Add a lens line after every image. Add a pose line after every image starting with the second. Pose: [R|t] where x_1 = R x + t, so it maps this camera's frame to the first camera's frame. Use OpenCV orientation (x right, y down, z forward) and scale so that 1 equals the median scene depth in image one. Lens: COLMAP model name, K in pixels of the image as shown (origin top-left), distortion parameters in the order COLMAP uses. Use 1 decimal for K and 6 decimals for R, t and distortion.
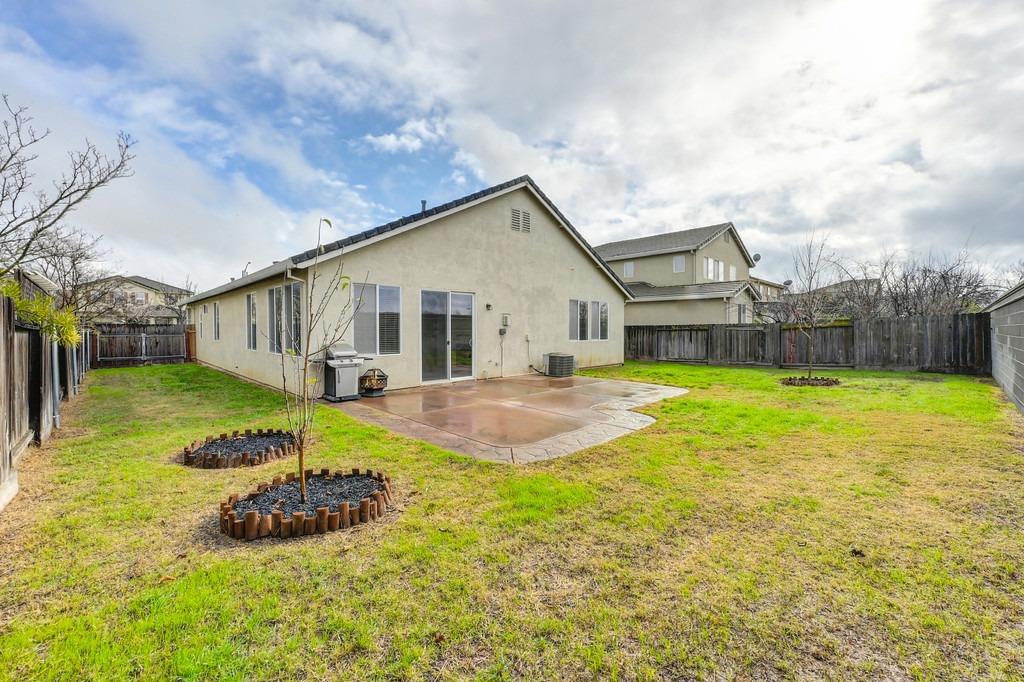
lens RADIAL K [[415.1, 0, 511.8], [0, 415.1, 322.6], [0, 0, 1]] dist [-0.001531, 0.000012]
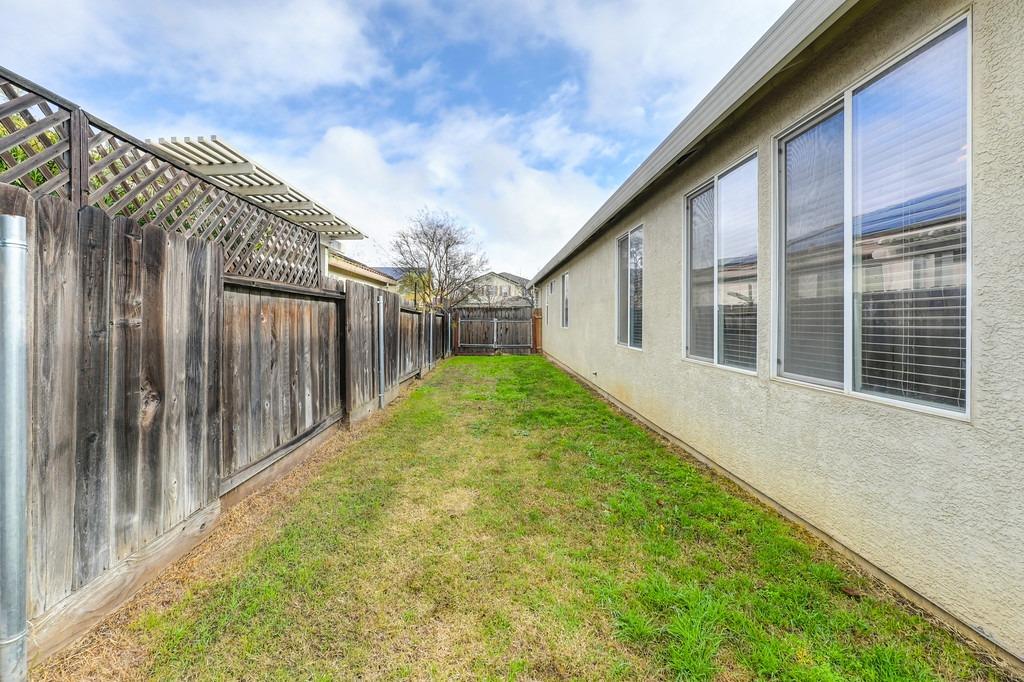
lens RADIAL K [[415.1, 0, 511.8], [0, 415.1, 322.6], [0, 0, 1]] dist [-0.001531, 0.000012]
pose [[0.742574, 0.010466, -0.669683, -0.266569], [-0.000275, 0.999883, 0.015321, 0.021843], [0.669764, -0.011193, 0.742489, 0.363758]]
